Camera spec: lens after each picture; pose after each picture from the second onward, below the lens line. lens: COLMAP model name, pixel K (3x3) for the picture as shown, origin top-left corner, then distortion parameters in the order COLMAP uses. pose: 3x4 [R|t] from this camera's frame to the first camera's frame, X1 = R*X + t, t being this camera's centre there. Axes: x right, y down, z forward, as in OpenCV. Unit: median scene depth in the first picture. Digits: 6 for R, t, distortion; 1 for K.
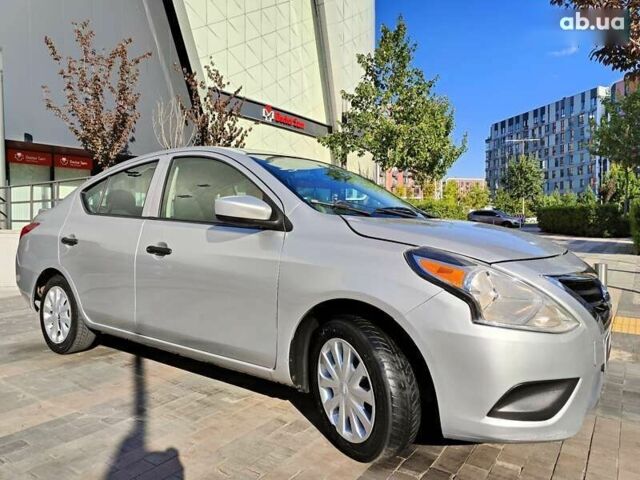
lens RADIAL K [[443.4, 0, 326.4], [0, 443.4, 233.7], [0, 0, 1]] dist [0.007339, 0.001754]
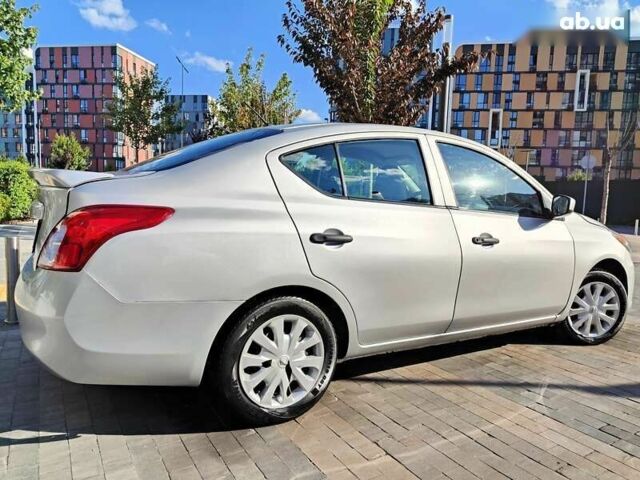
lens RADIAL K [[452.4, 0, 322.3], [0, 452.4, 238.3], [0, 0, 1]] dist [0.006167, 0.002055]
pose [[0.402315, -0.060875, 0.913475, -0.327885], [-0.011747, 0.997361, 0.071639, -0.008469], [-0.915426, -0.039552, 0.400539, 0.205571]]
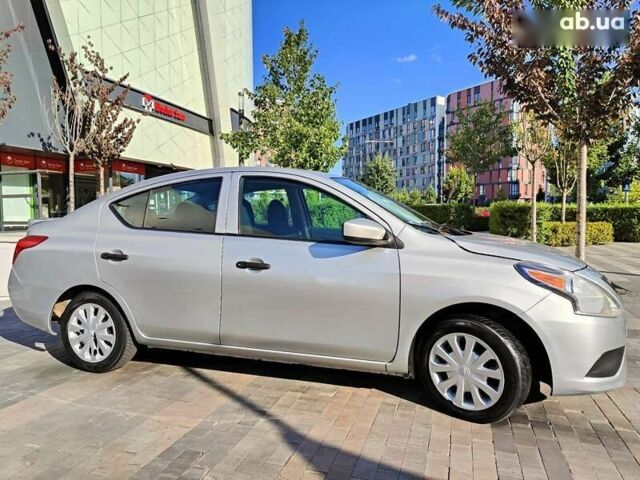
lens RADIAL K [[446.3, 0, 320.0], [0, 446.3, 240.0], [0, 0, 1]] dist [0.007762, 0.003030]
pose [[0.955268, -0.016557, 0.295277, -0.120067], [0.008425, 0.999550, 0.028793, -0.012095], [-0.295621, -0.025017, 0.954978, -0.018797]]
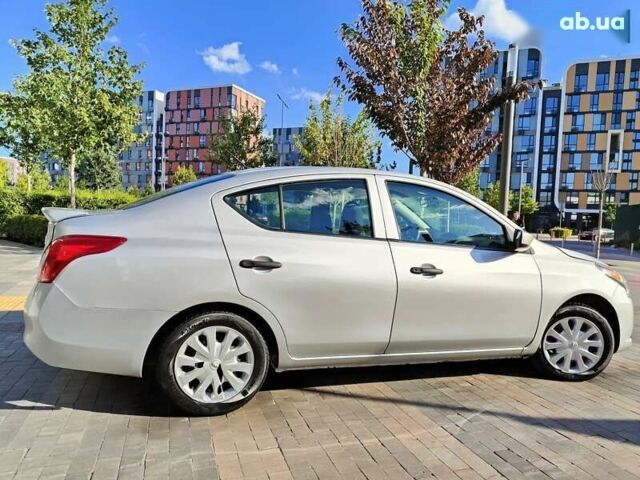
lens RADIAL K [[450.8, 0, 326.2], [0, 450.8, 241.9], [0, 0, 1]] dist [0.012535, -0.001861]
pose [[0.587930, -0.005789, 0.808891, -0.317887], [-0.023804, 0.999418, 0.024454, -0.012393], [-0.808562, -0.033632, 0.587449, 0.121012]]
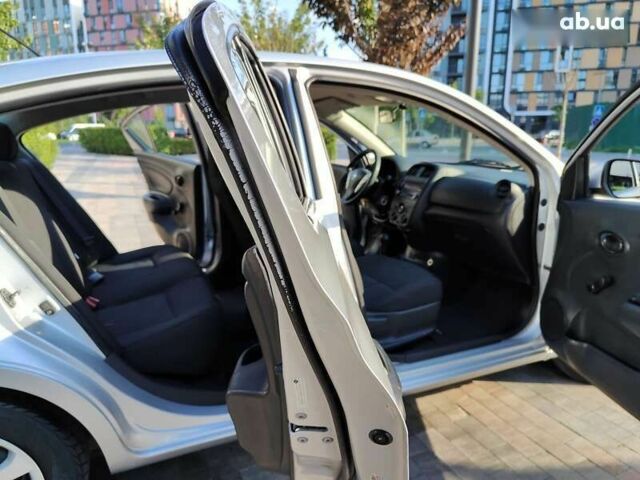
lens RADIAL K [[452.2, 0, 316.8], [0, 452.2, 239.1], [0, 0, 1]] dist [-0.000713, 0.000795]
pose [[0.514653, -0.187425, 0.836663, -0.204829], [0.023852, 0.978567, 0.204542, -0.022734], [-0.857067, -0.085312, 0.508093, 0.175839]]
